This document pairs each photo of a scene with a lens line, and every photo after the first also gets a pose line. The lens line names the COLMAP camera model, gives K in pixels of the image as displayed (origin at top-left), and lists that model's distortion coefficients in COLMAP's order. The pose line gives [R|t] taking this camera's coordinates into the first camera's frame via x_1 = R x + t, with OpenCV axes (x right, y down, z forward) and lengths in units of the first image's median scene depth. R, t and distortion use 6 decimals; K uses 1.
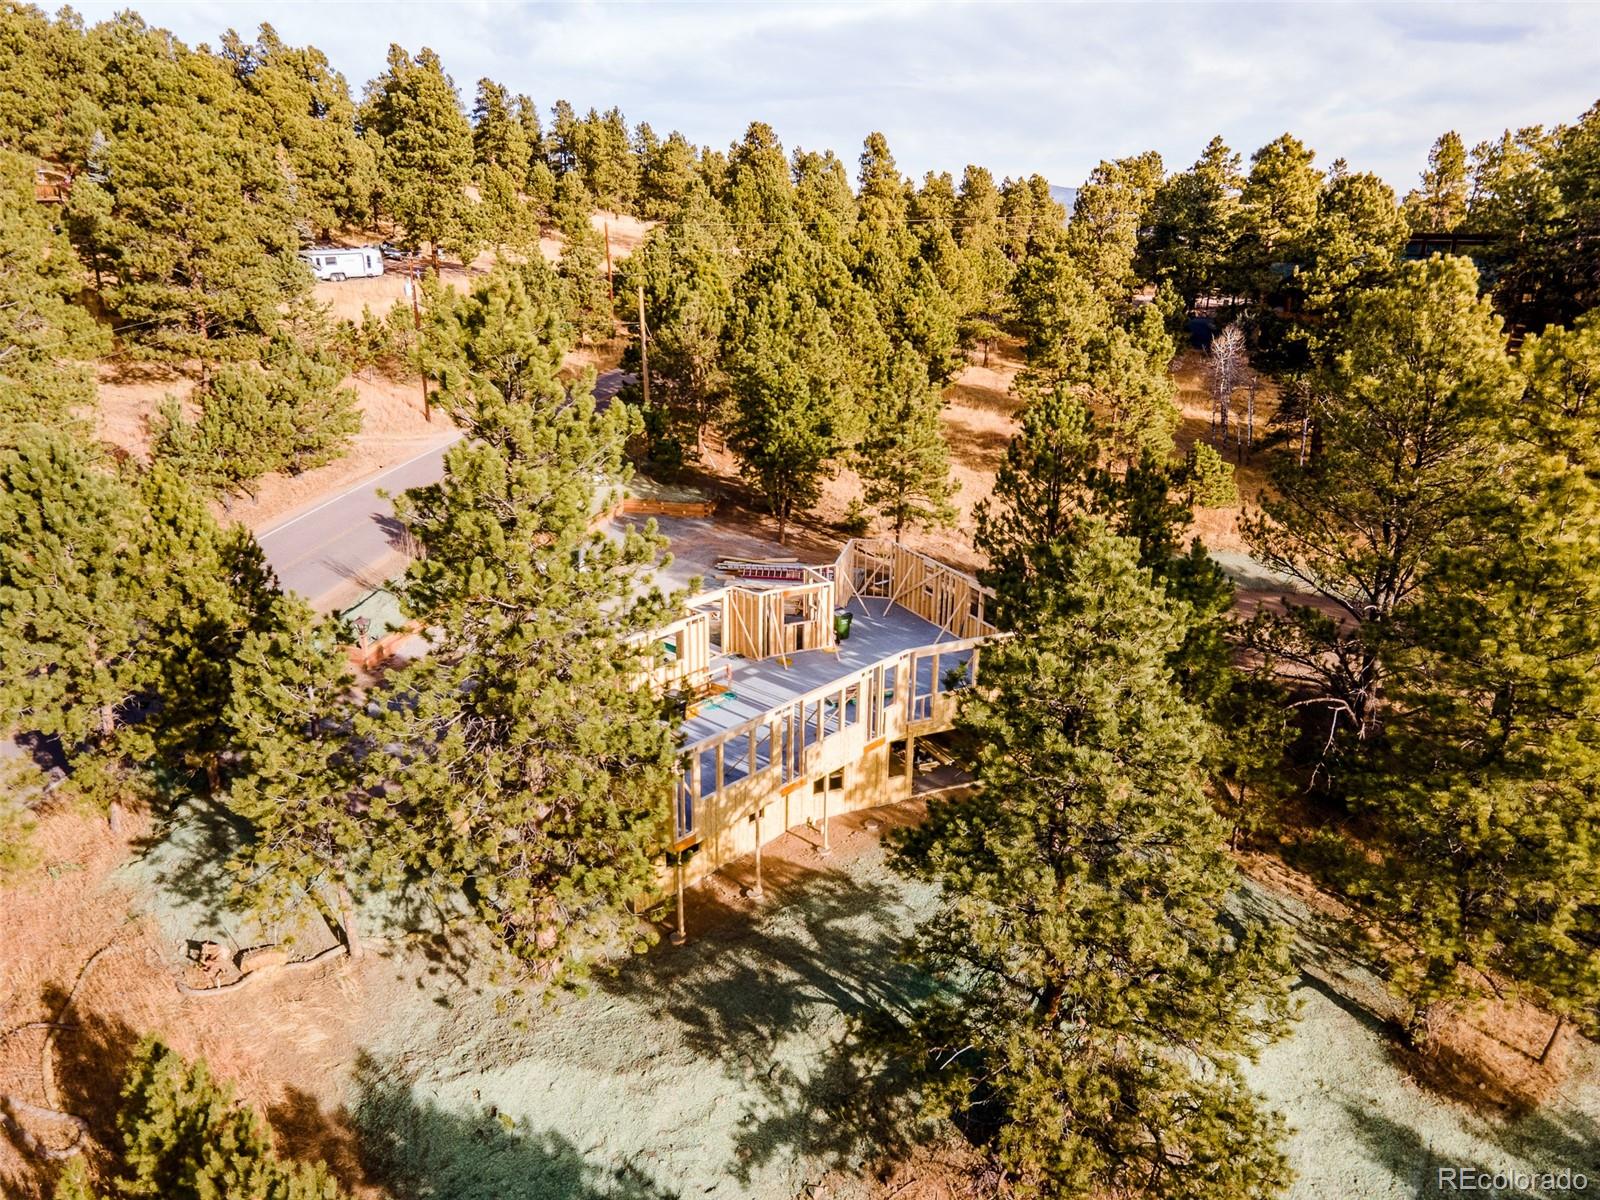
lens RADIAL K [[1166.9, 0, 802.2], [0, 1166.9, 600.3], [0, 0, 1]] dist [0.015503, 0.000065]
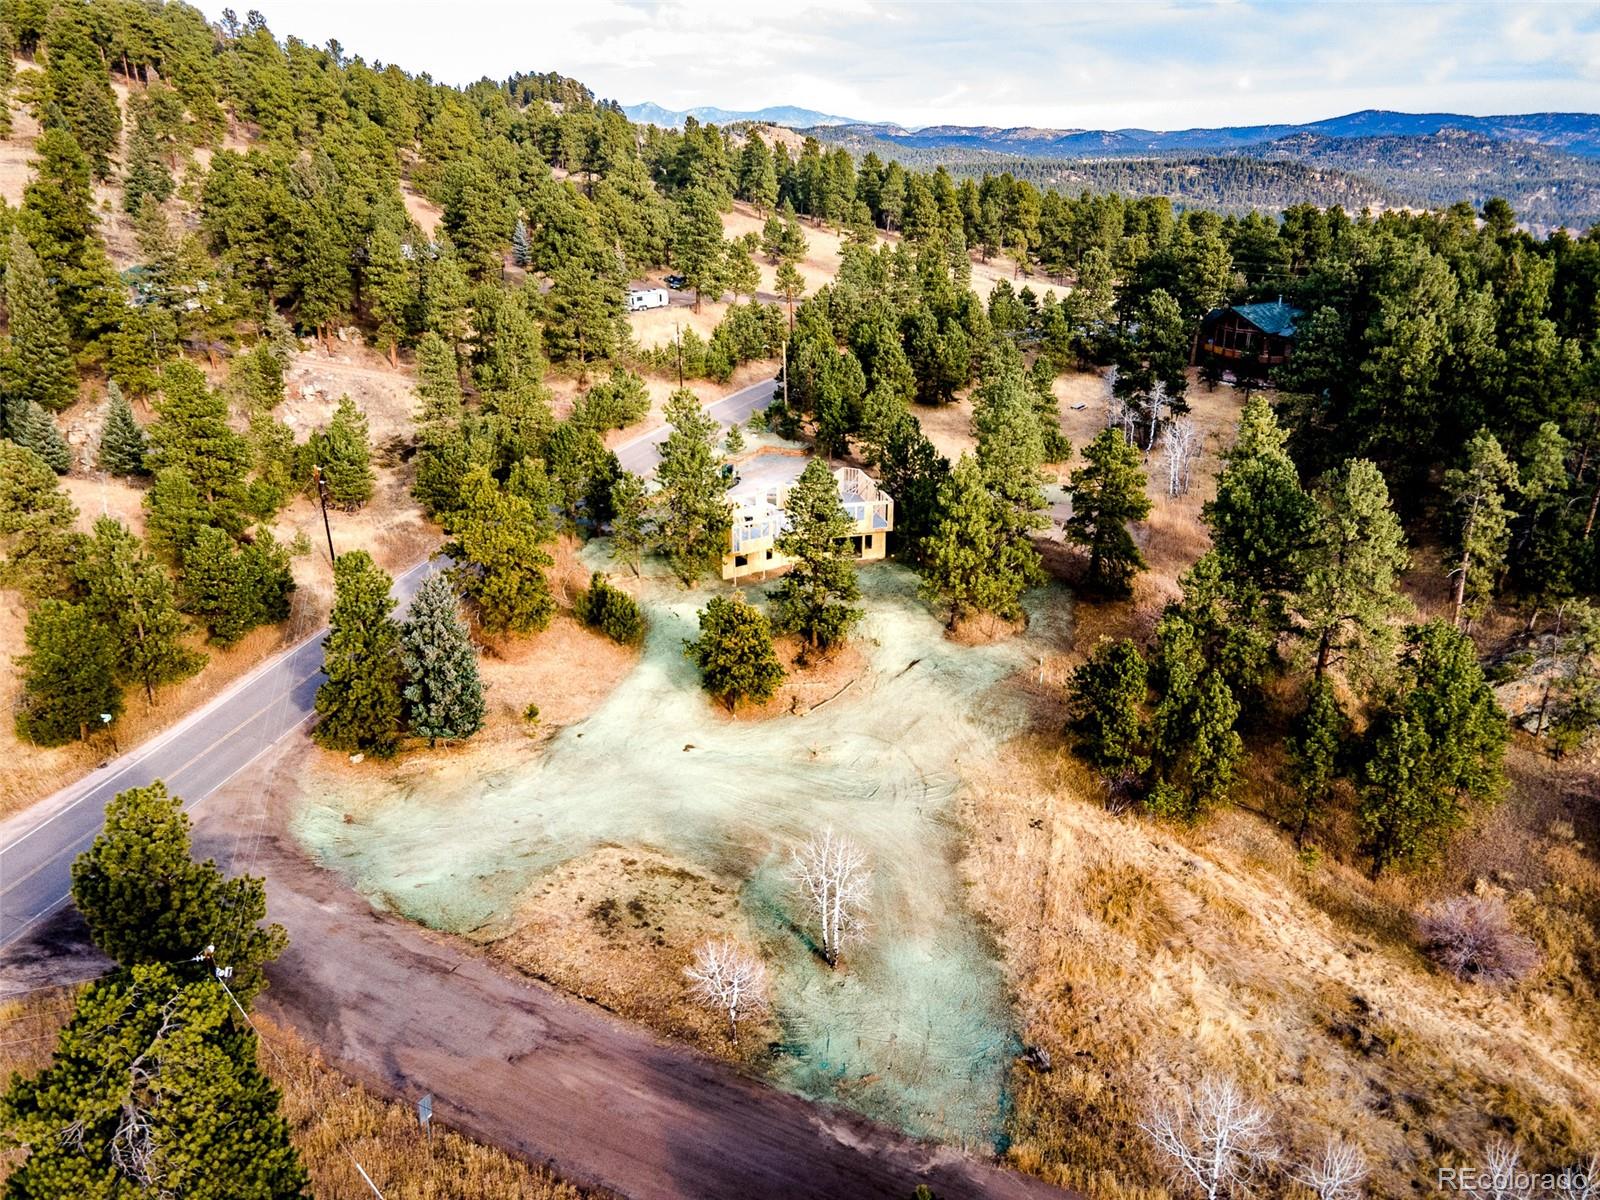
lens RADIAL K [[1166.9, 0, 797.8], [0, 1166.9, 600.5], [0, 0, 1]] dist [0.015503, 0.000065]
pose [[0.971894, 0.072050, -0.224123, 0.396693], [-0.061392, 0.996642, 0.054174, 0.074013], [0.227274, -0.038892, 0.973054, -1.051045]]
